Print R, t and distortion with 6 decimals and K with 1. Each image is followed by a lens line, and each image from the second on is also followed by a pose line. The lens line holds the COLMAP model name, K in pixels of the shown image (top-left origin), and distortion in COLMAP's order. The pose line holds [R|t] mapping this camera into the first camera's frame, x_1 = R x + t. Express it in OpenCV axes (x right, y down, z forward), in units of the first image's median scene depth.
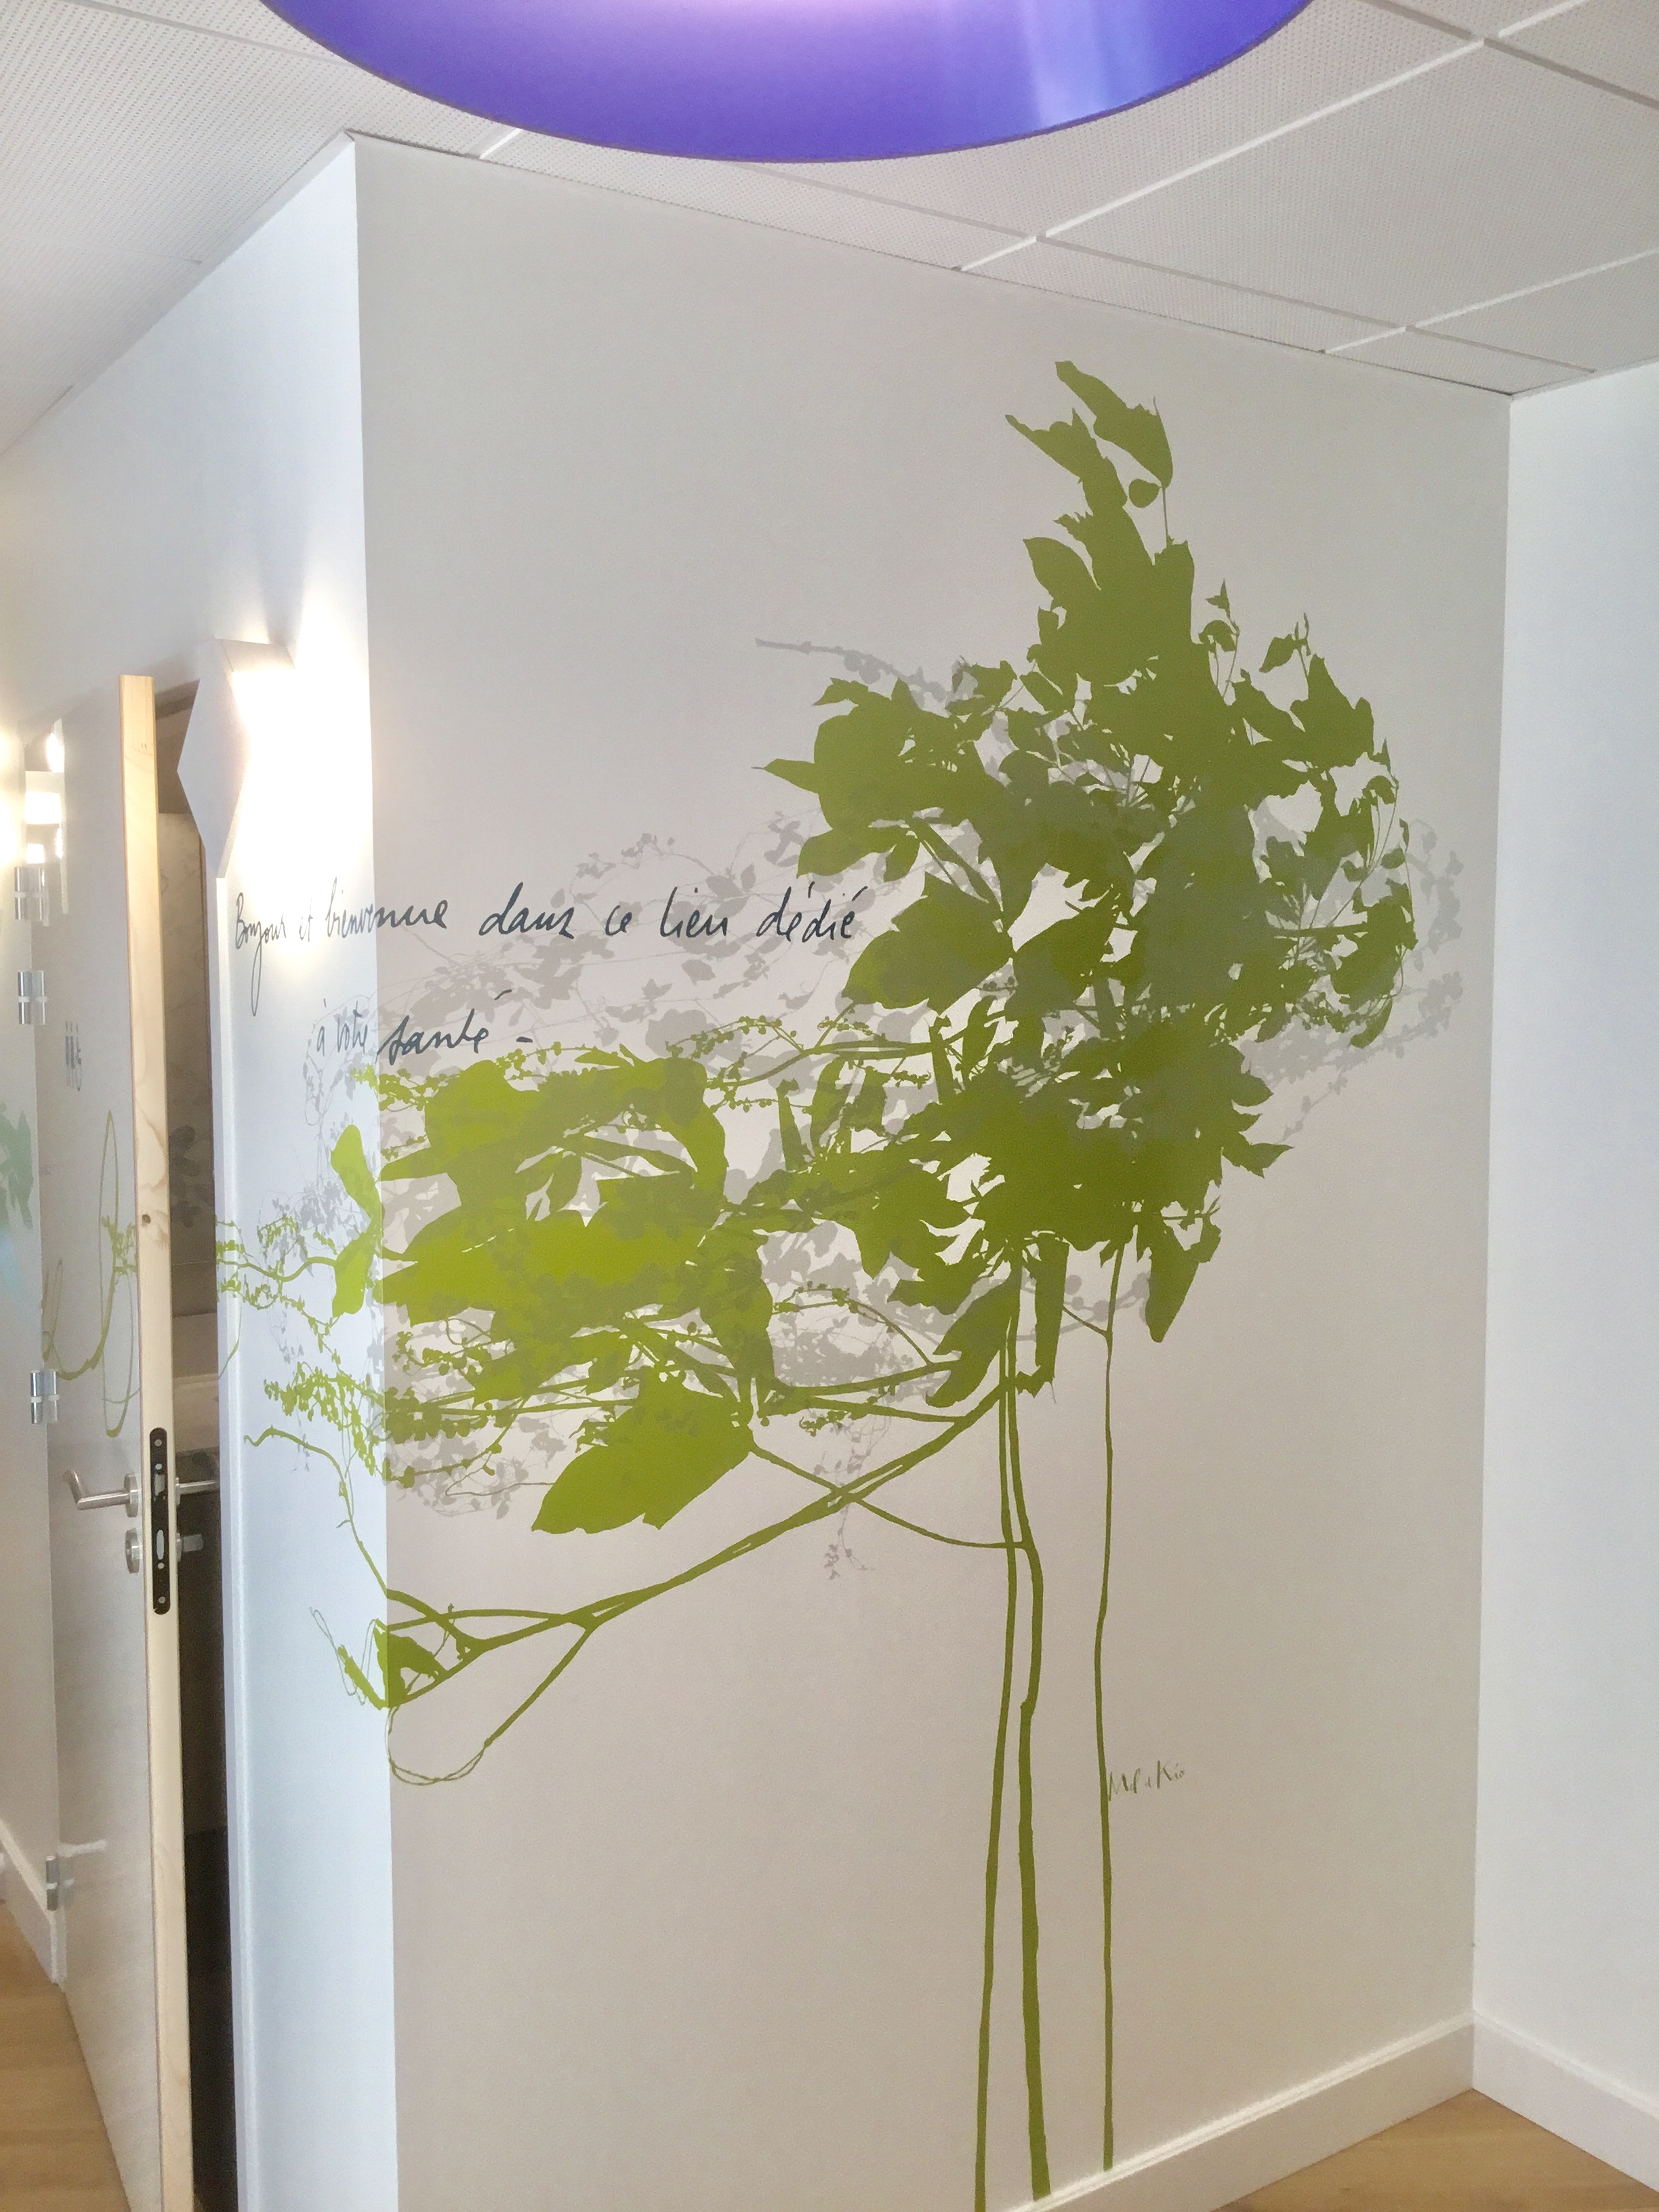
lens RADIAL K [[2005.1, 0, 813.1], [0, 2005.1, 1100.6], [0, 0, 1]] dist [0.155870, -0.351072]
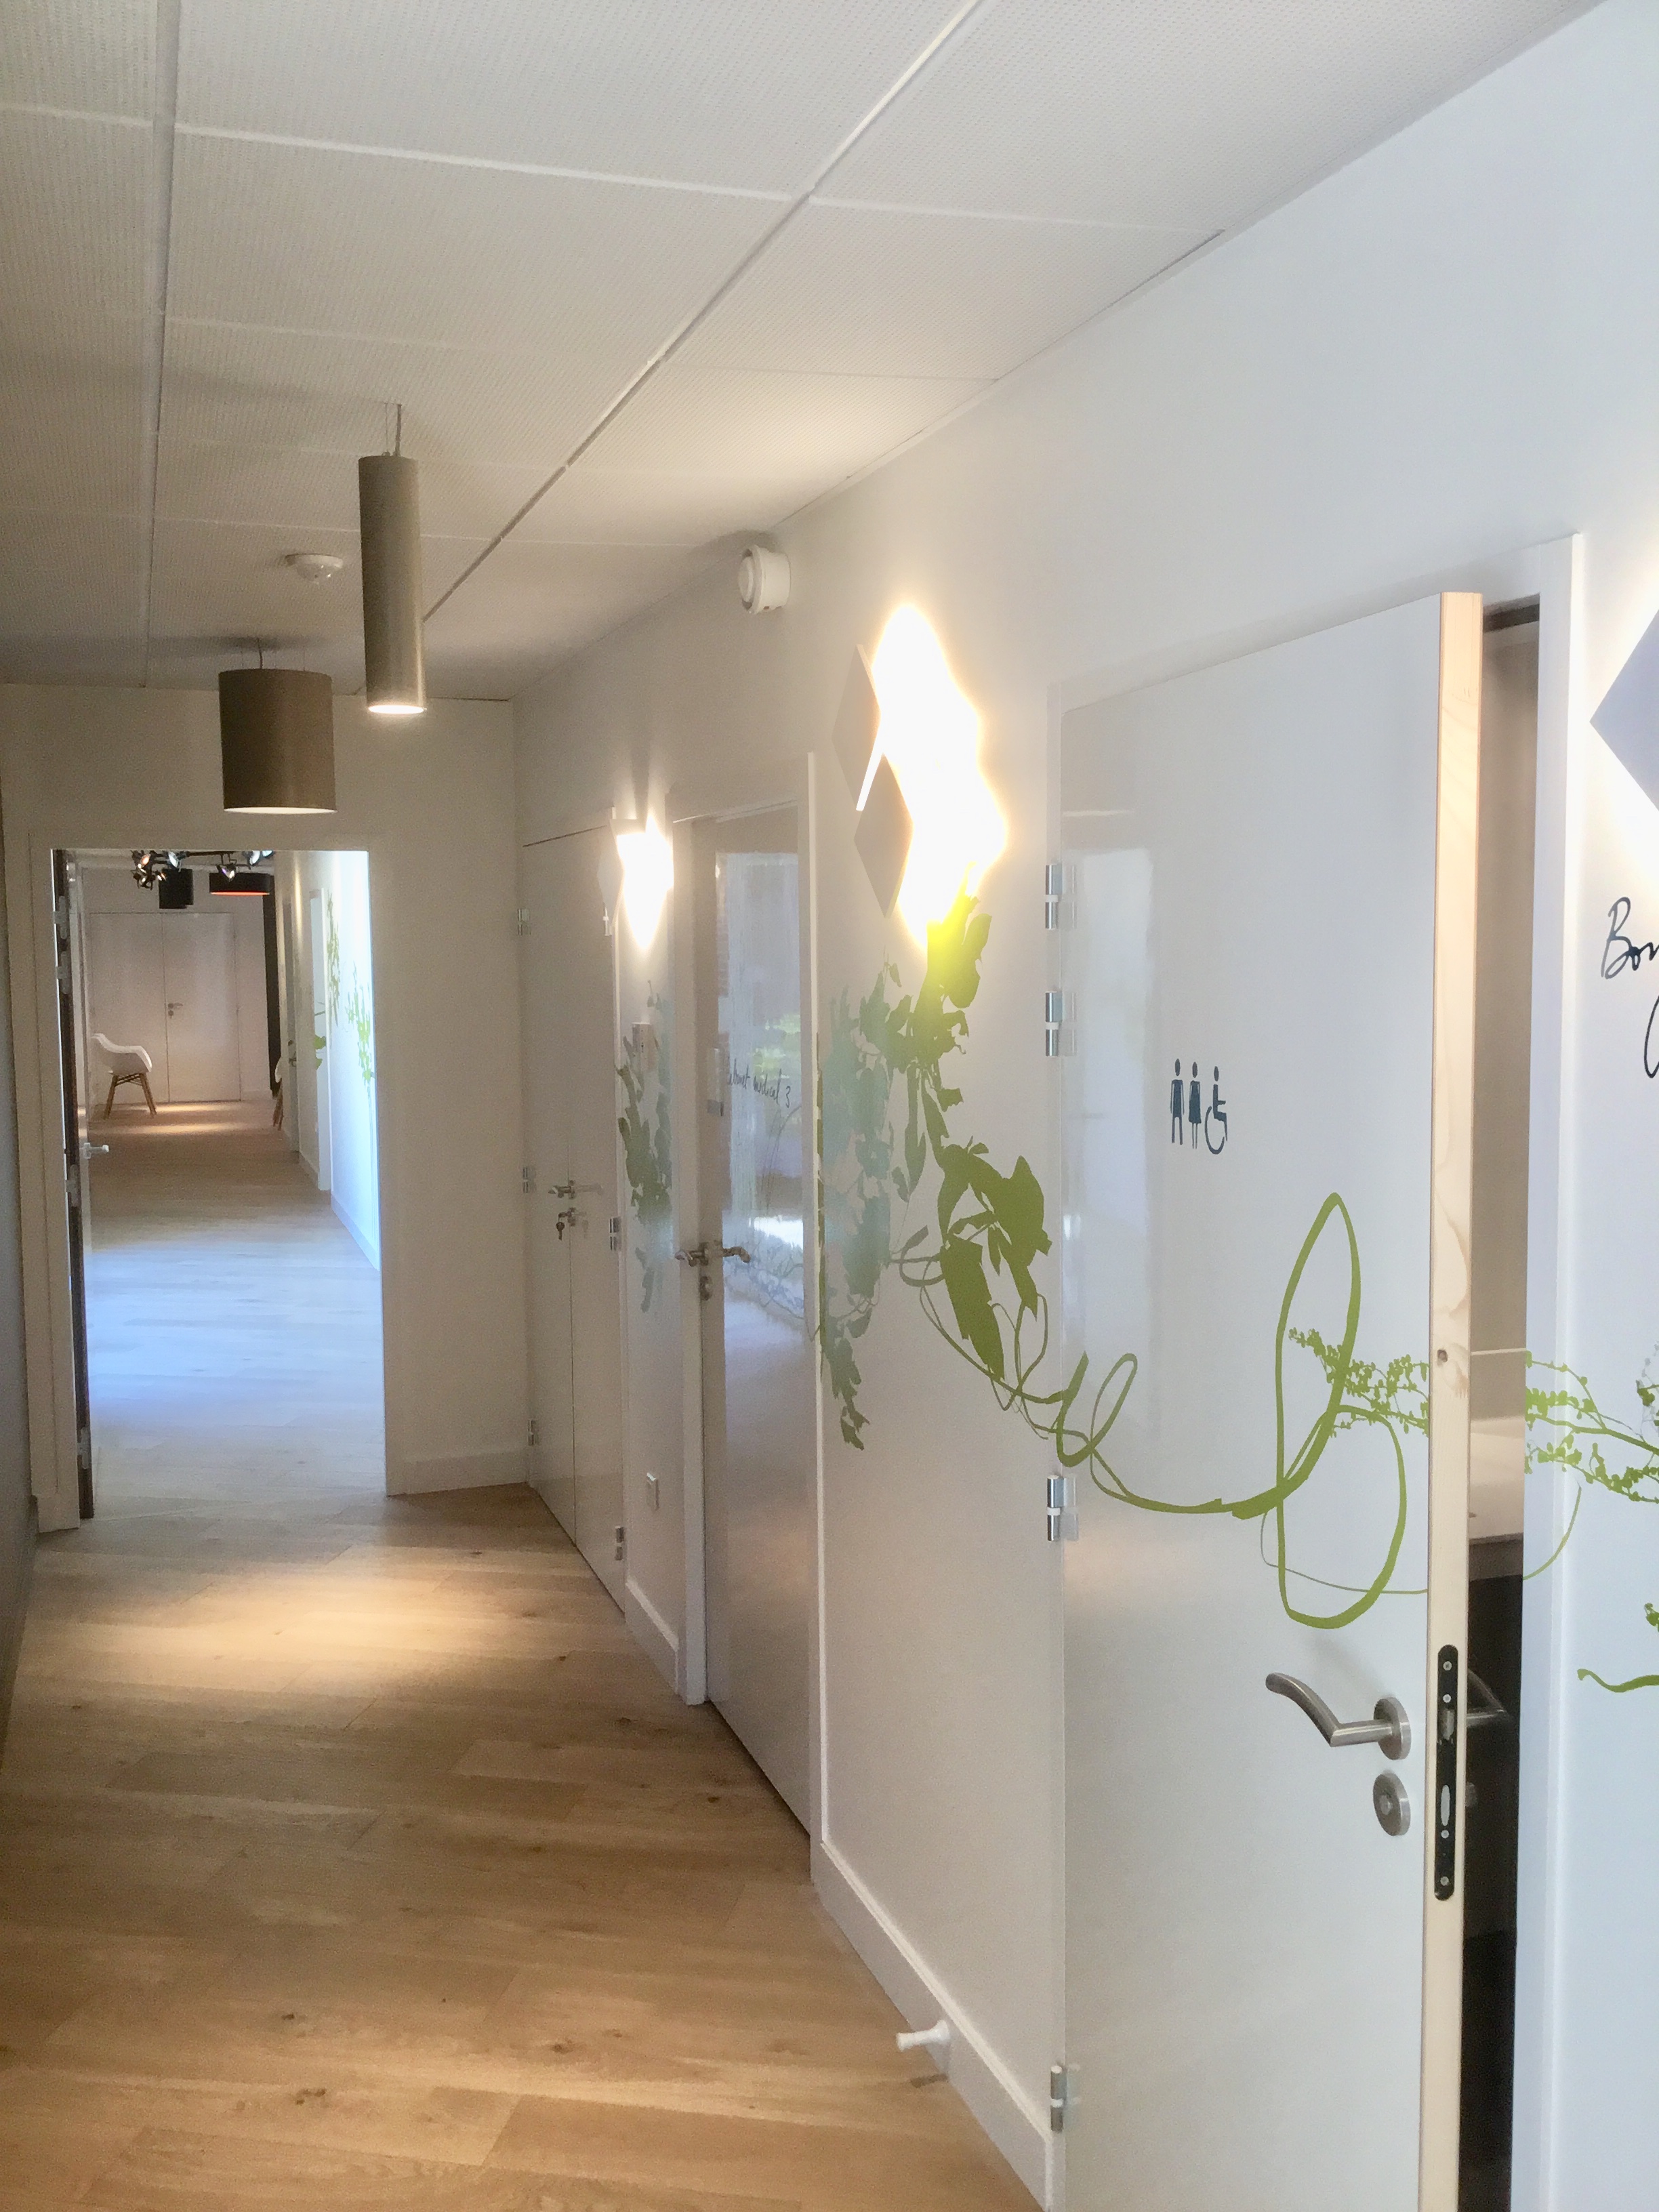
lens RADIAL K [[2005.1, 0, 813.1], [0, 2005.1, 1100.6], [0, 0, 1]] dist [0.155870, -0.351072]
pose [[0.966407, 0.012695, -0.256704, -0.407708], [-0.009760, 0.999872, 0.012704, -0.043512], [0.256832, -0.009772, 0.966407, 0.285875]]
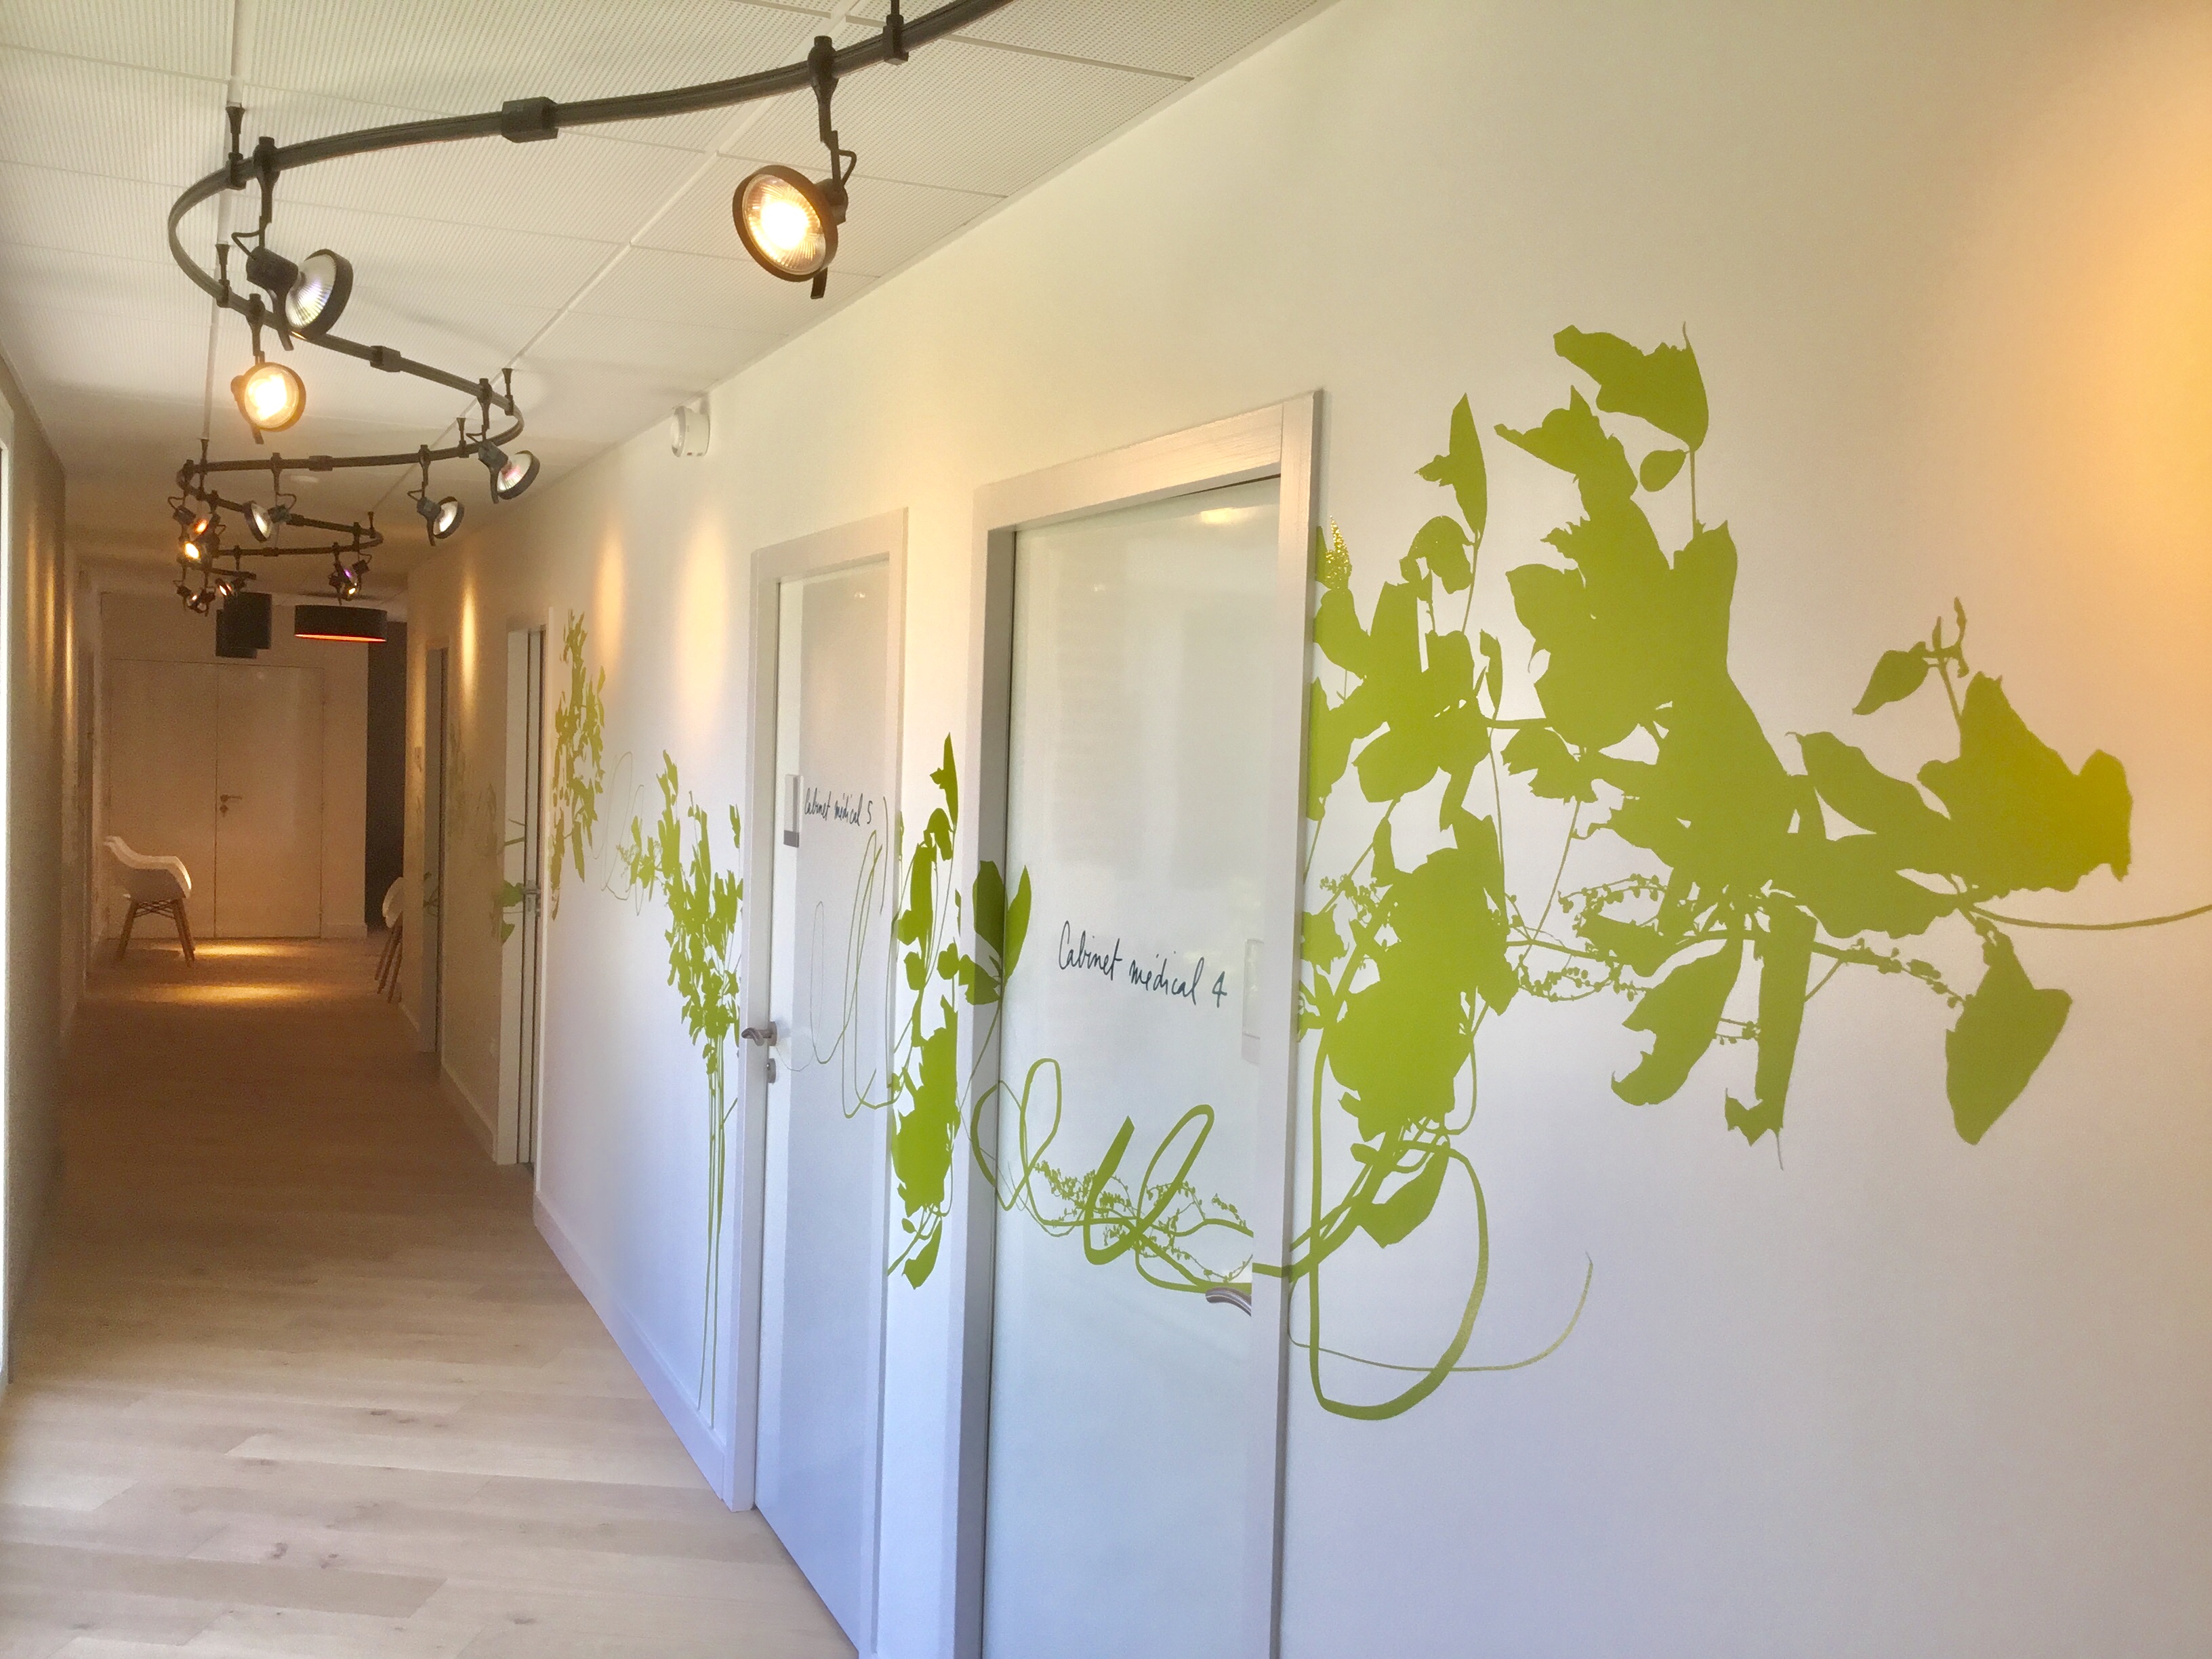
lens RADIAL K [[2005.1, 0, 1106.0], [0, 2005.1, 829.5], [0, 0, 1]] dist [0.155870, -0.351072]
pose [[0.987430, 0.037729, -0.153487, -2.050704], [-0.042158, 0.998780, -0.025708, -0.198898], [0.152329, 0.031855, 0.987816, 2.813466]]
